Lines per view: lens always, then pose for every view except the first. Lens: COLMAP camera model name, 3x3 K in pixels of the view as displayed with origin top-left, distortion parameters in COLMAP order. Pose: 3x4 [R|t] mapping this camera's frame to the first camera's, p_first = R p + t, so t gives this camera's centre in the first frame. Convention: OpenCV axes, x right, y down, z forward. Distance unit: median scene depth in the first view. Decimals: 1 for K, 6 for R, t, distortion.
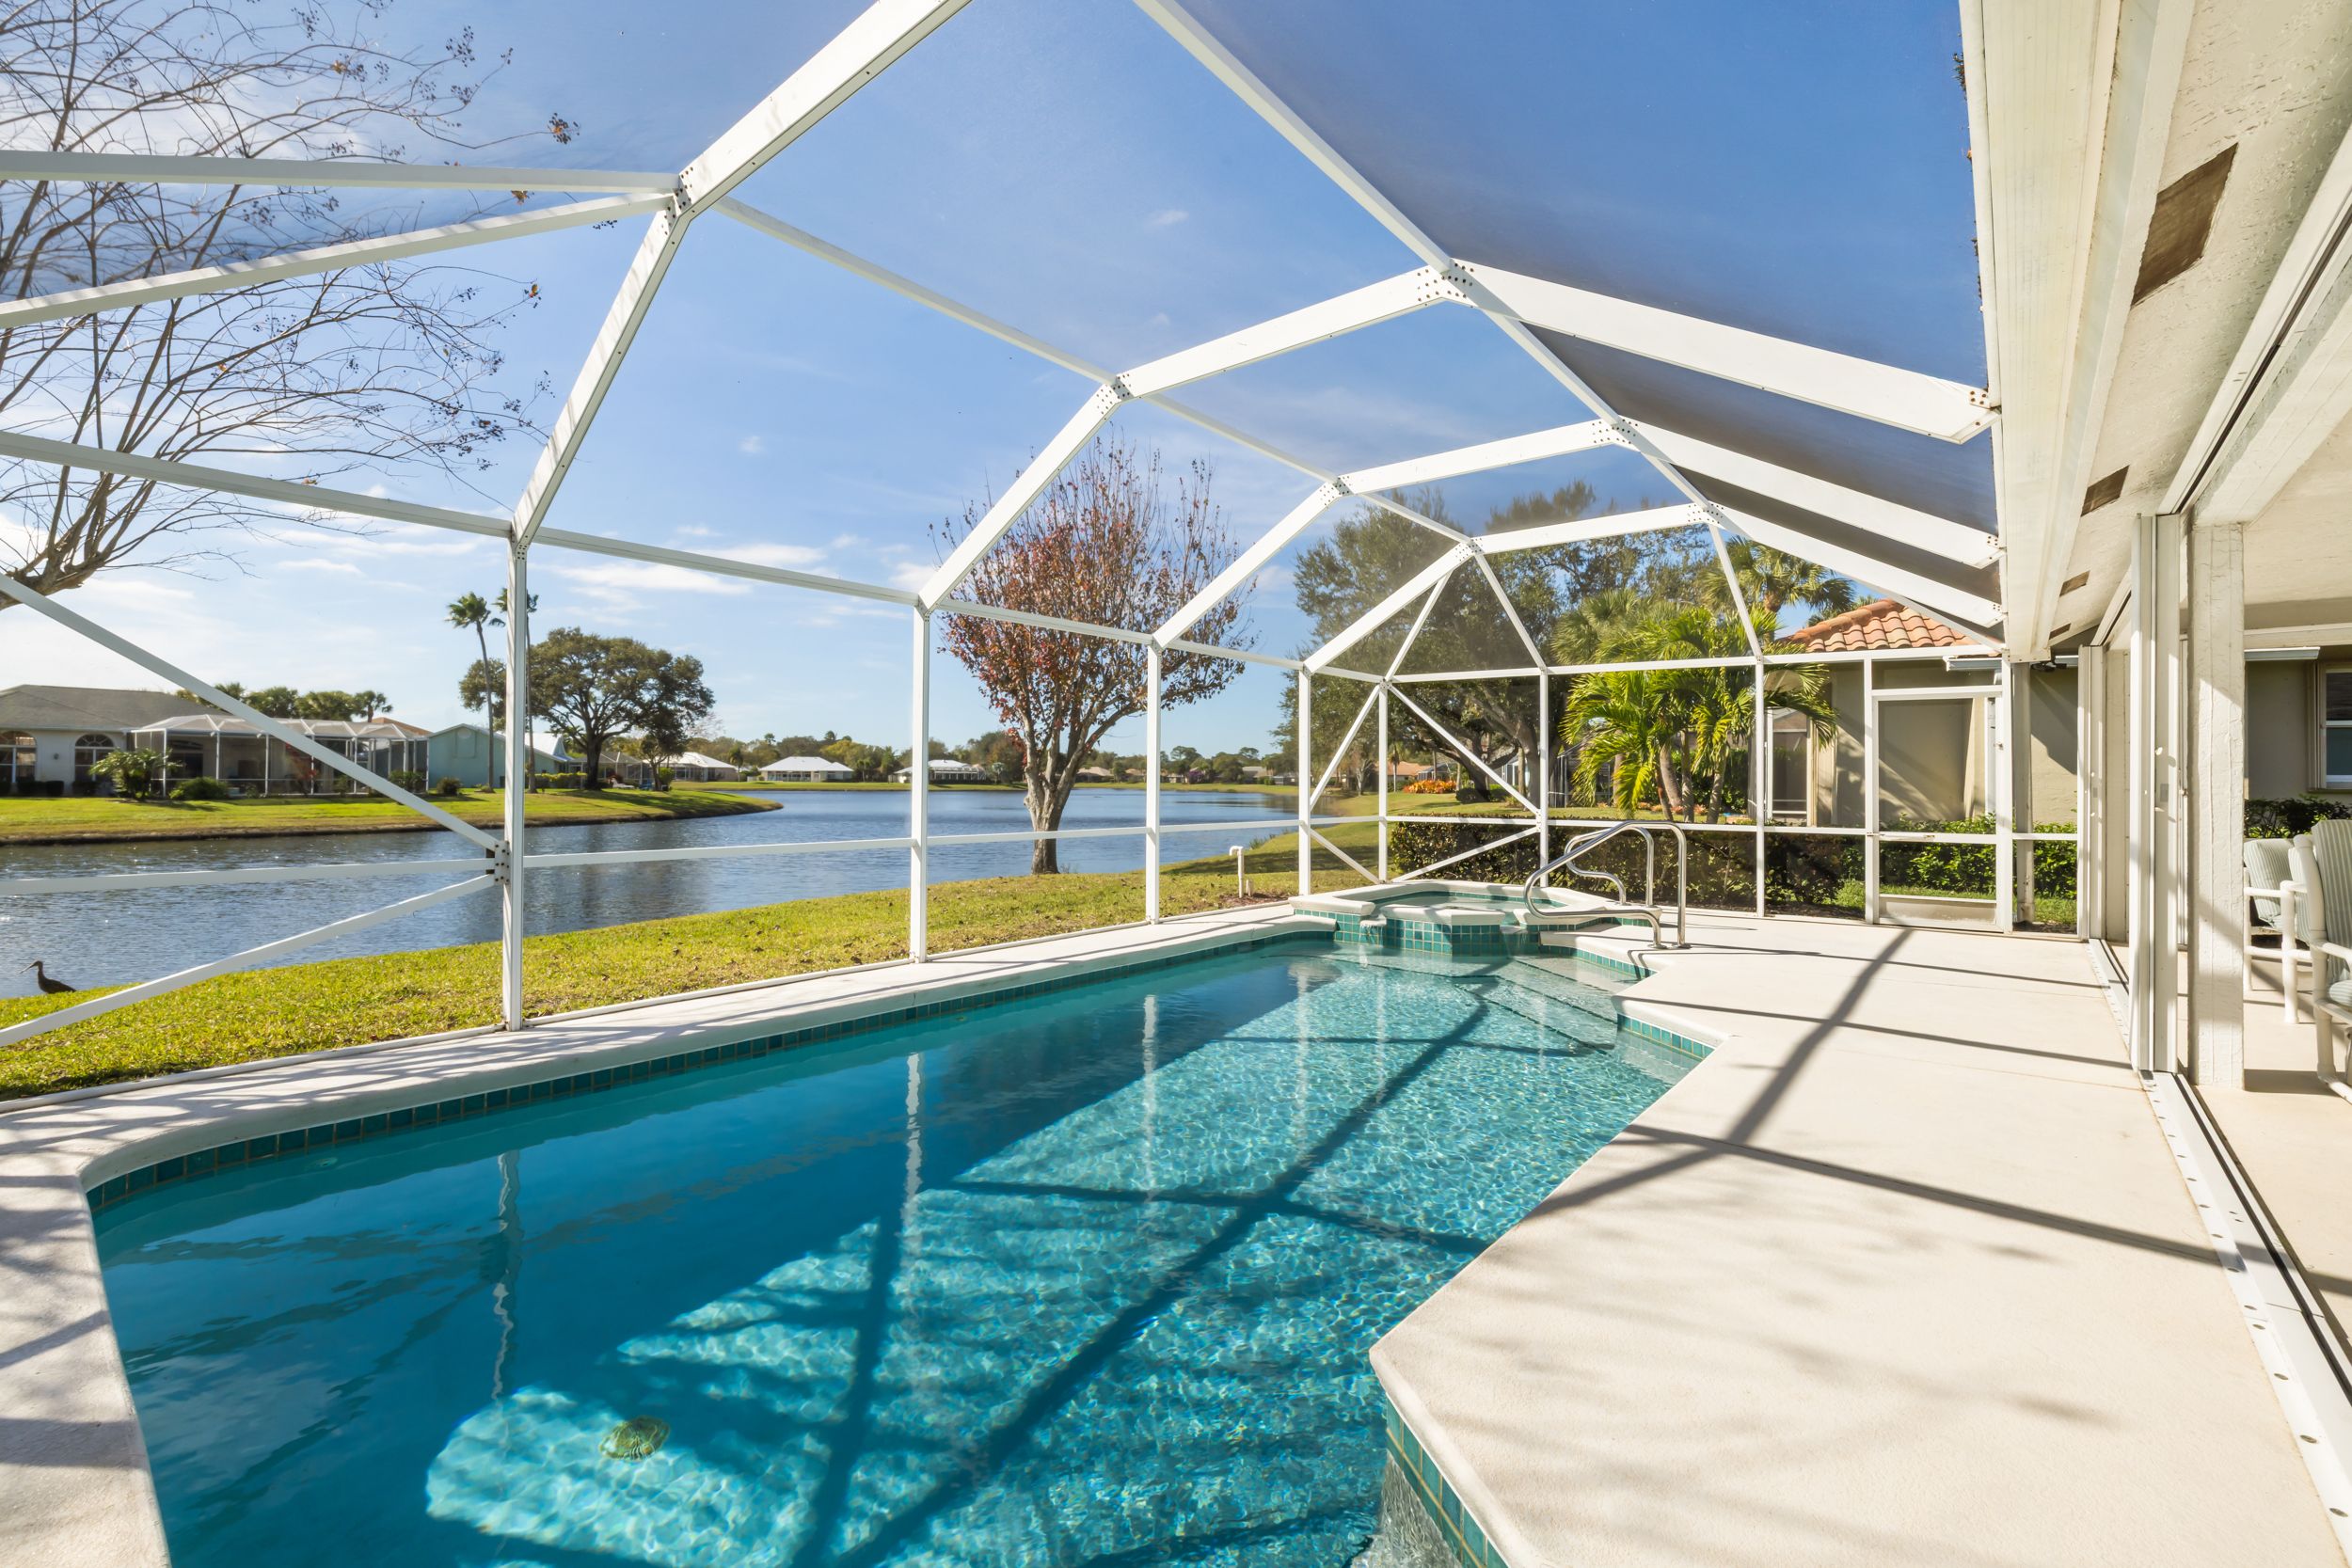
lens RADIAL K [[996.9, 0, 1174.7], [0, 996.9, 774.6], [0, 0, 1]] dist [0.012892, -0.000425]
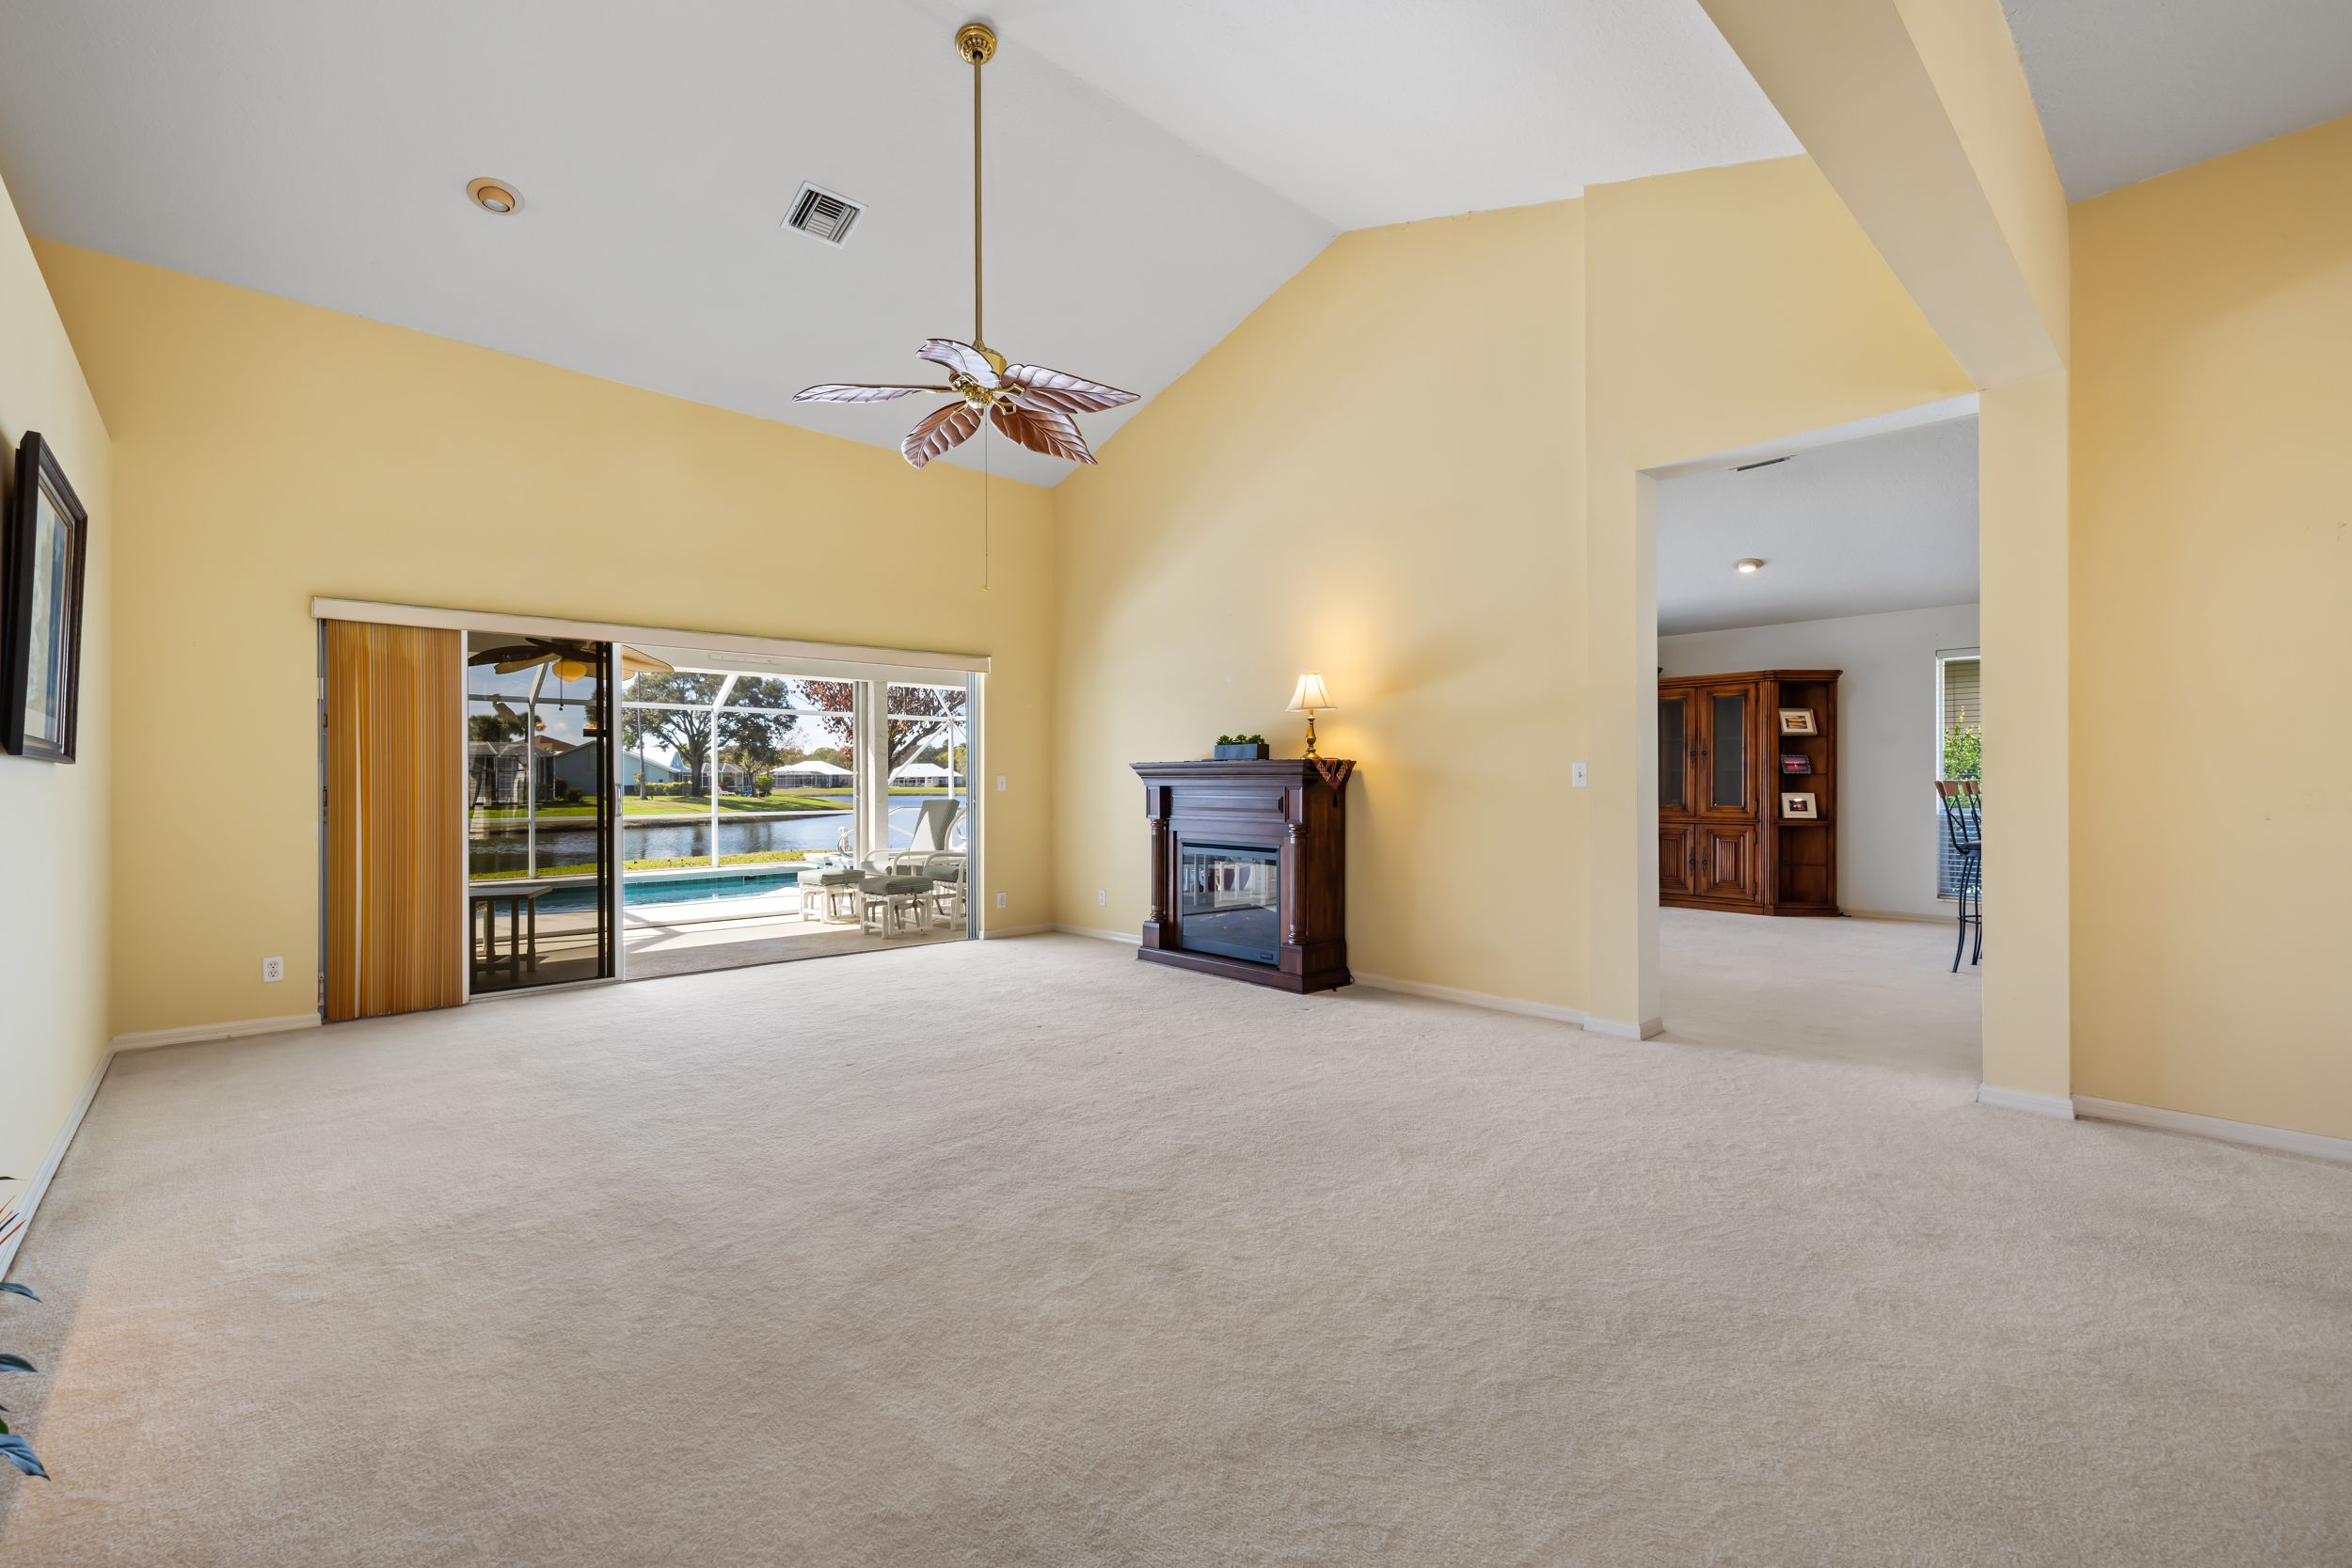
lens RADIAL K [[996.9, 0, 1182.1], [0, 996.9, 775.7], [0, 0, 1]] dist [0.012892, -0.000425]
pose [[0.990435, -0.009495, -0.137655, 0.126158], [0.009327, 0.999955, -0.001864, -0.000894], [0.137666, 0.000562, 0.990479, -0.059929]]
